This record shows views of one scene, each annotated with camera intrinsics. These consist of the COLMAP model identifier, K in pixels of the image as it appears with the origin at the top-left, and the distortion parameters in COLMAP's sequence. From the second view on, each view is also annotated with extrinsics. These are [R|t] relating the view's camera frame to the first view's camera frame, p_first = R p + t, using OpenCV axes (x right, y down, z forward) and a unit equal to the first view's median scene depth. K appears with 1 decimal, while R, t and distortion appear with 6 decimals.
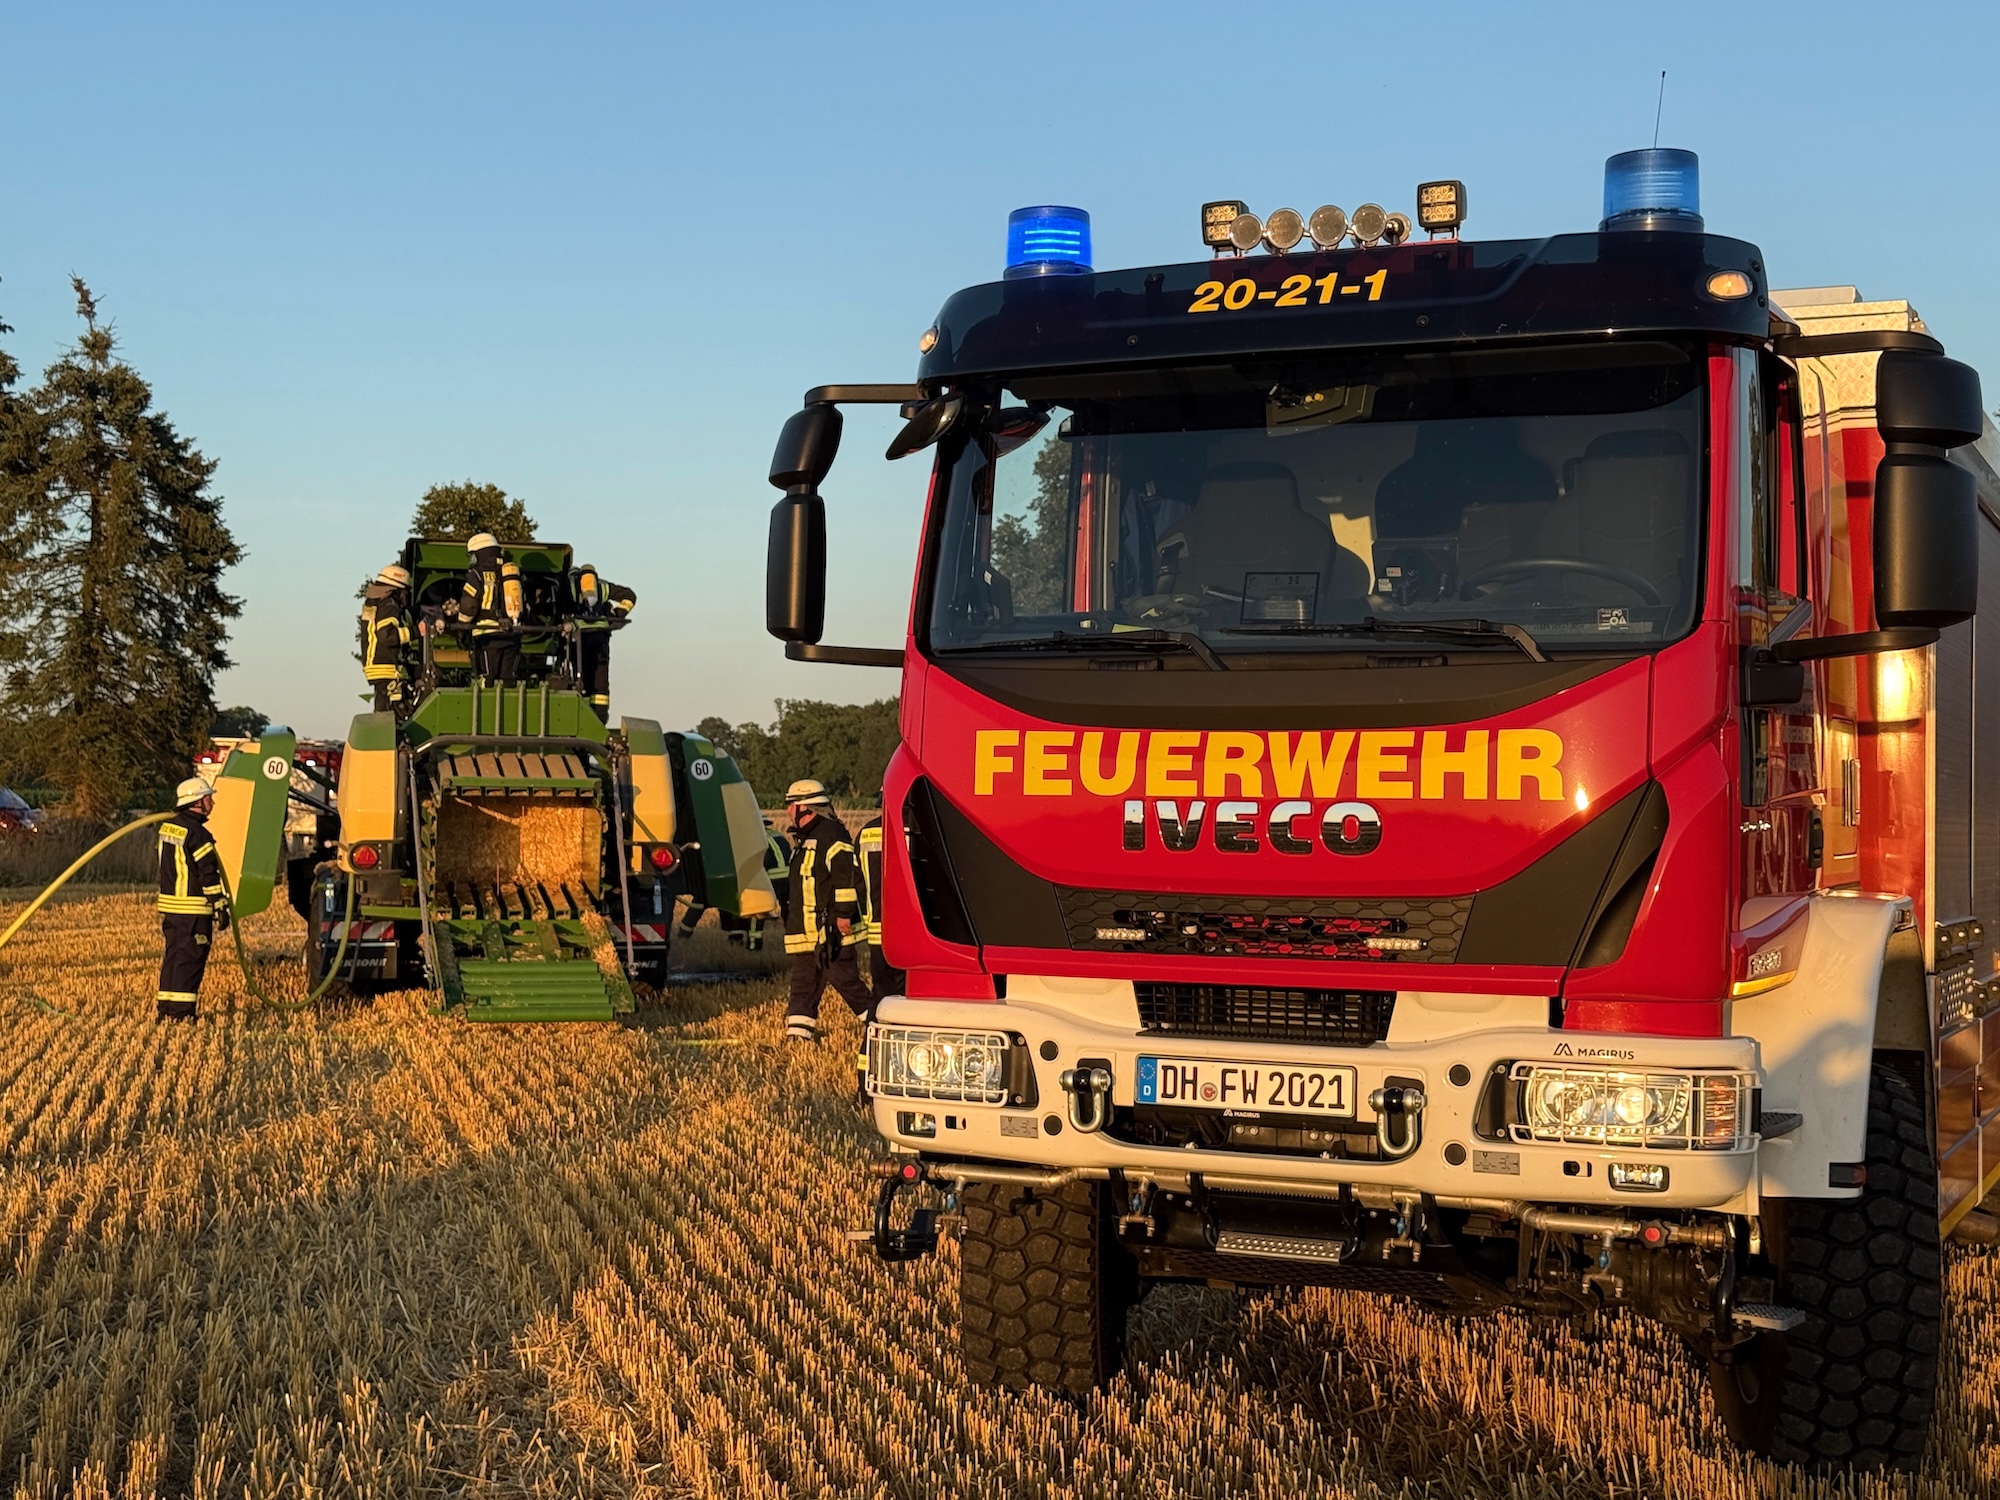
lens RADIAL K [[2807.1, 0, 997.9], [0, 2807.1, 749.1], [0, 0, 1]] dist [0.144173, 0.000000]
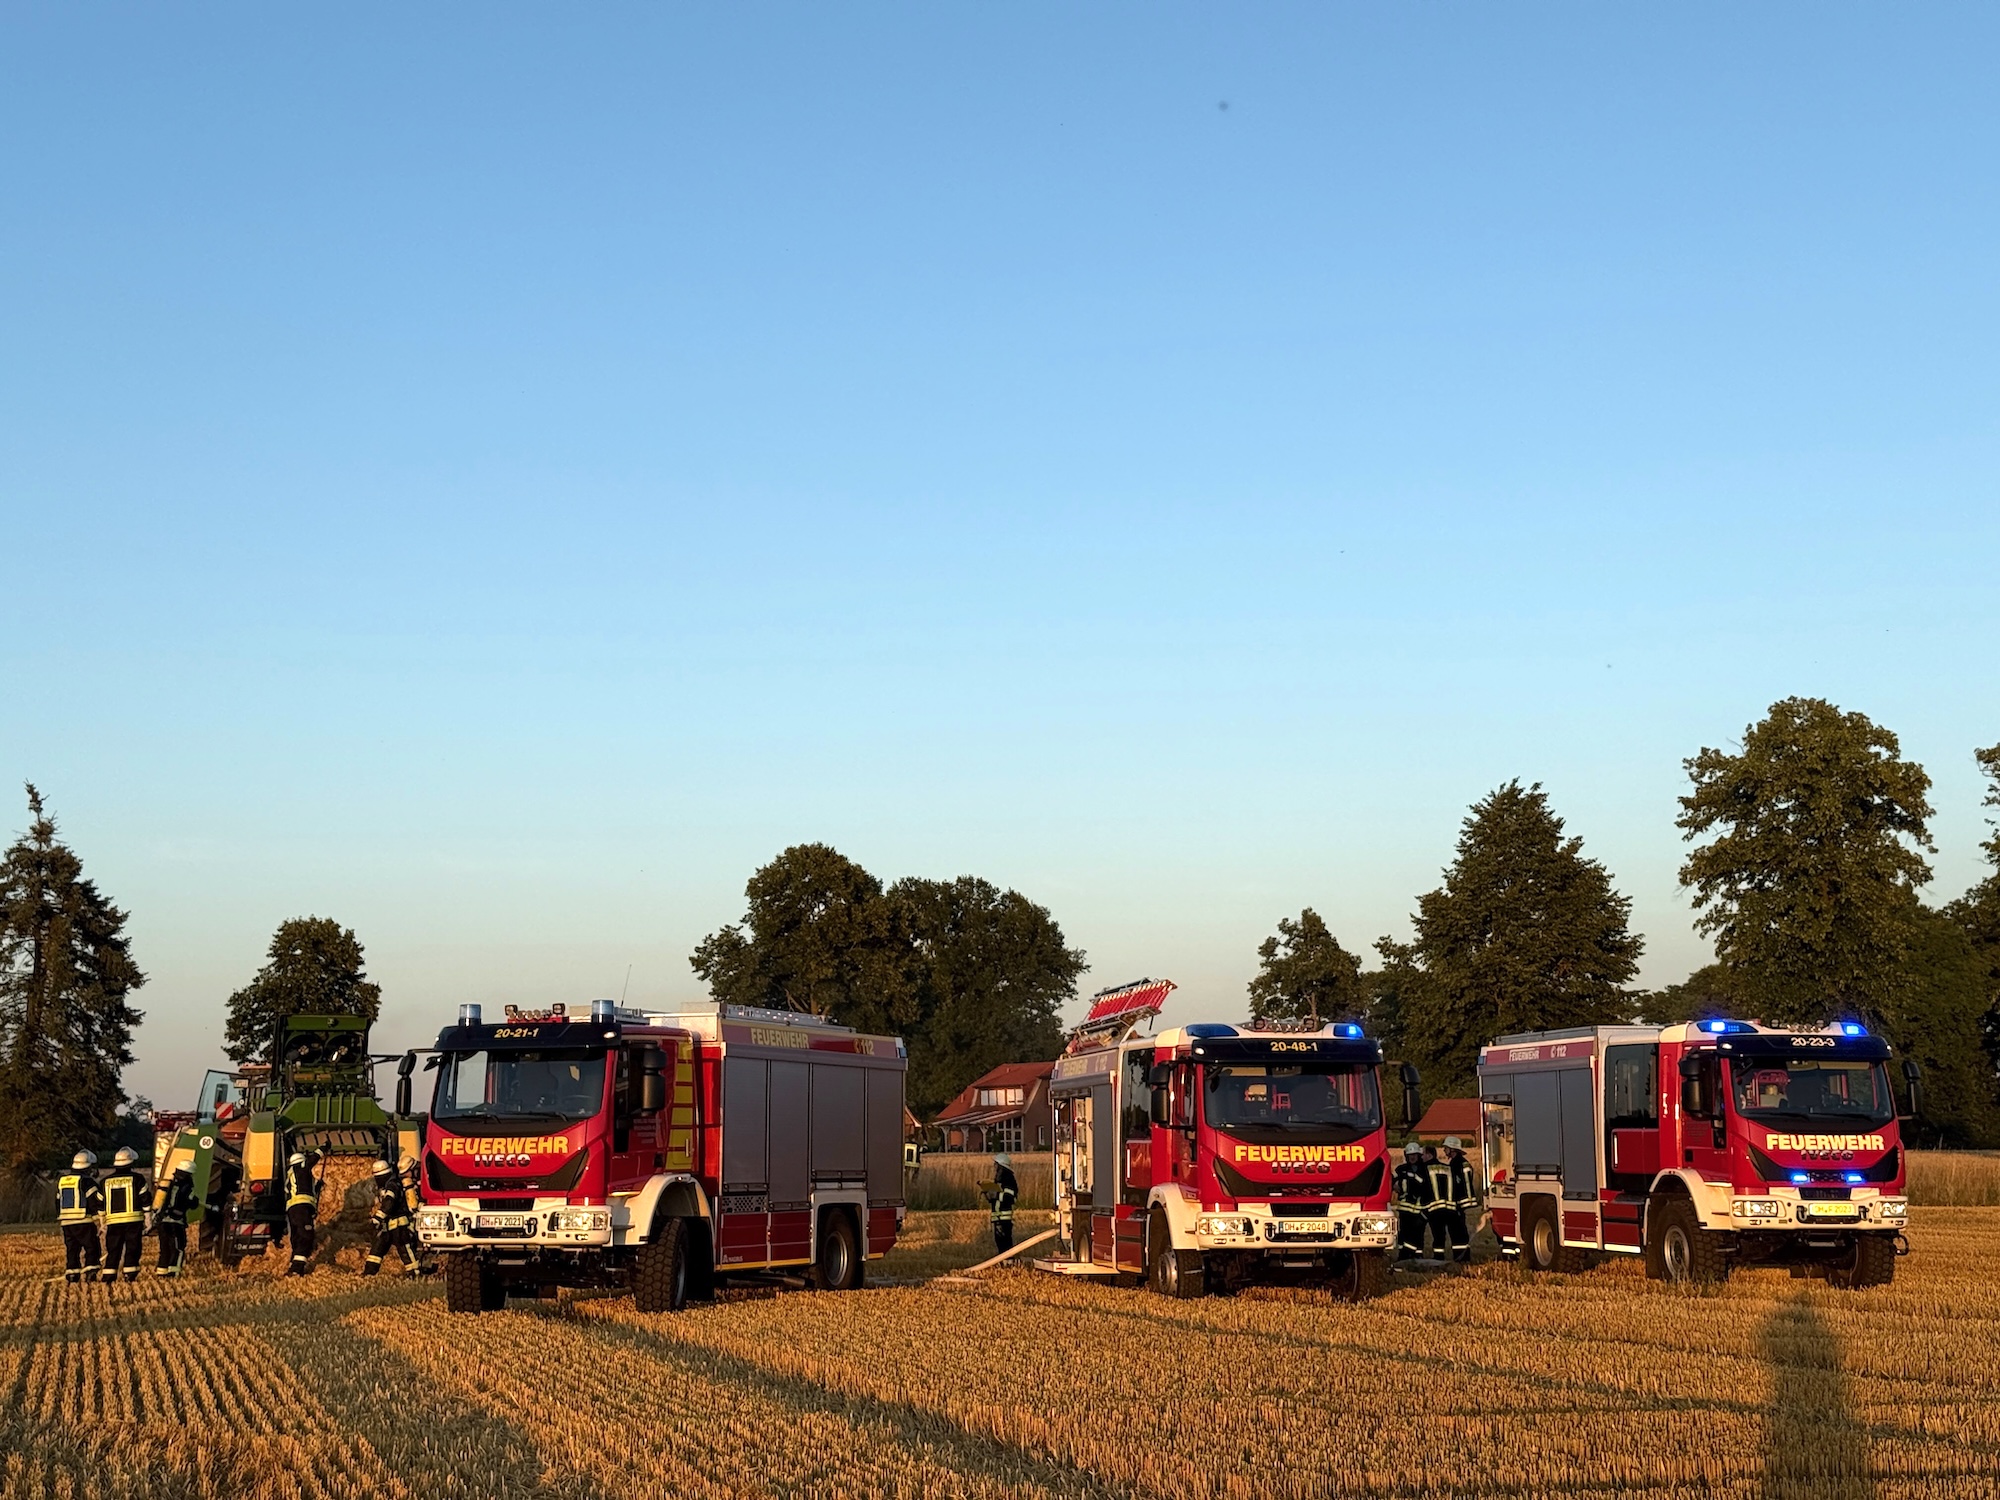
lens RADIAL K [[2807.1, 0, 1003.8], [0, 2807.1, 755.1], [0, 0, 1]] dist [0.144173, 0.000000]
pose [[0.998360, -0.010123, 0.056345, 0.075976], [0.016655, 0.993026, -0.116711, -0.008705], [-0.054771, 0.117458, 0.991566, -0.419305]]
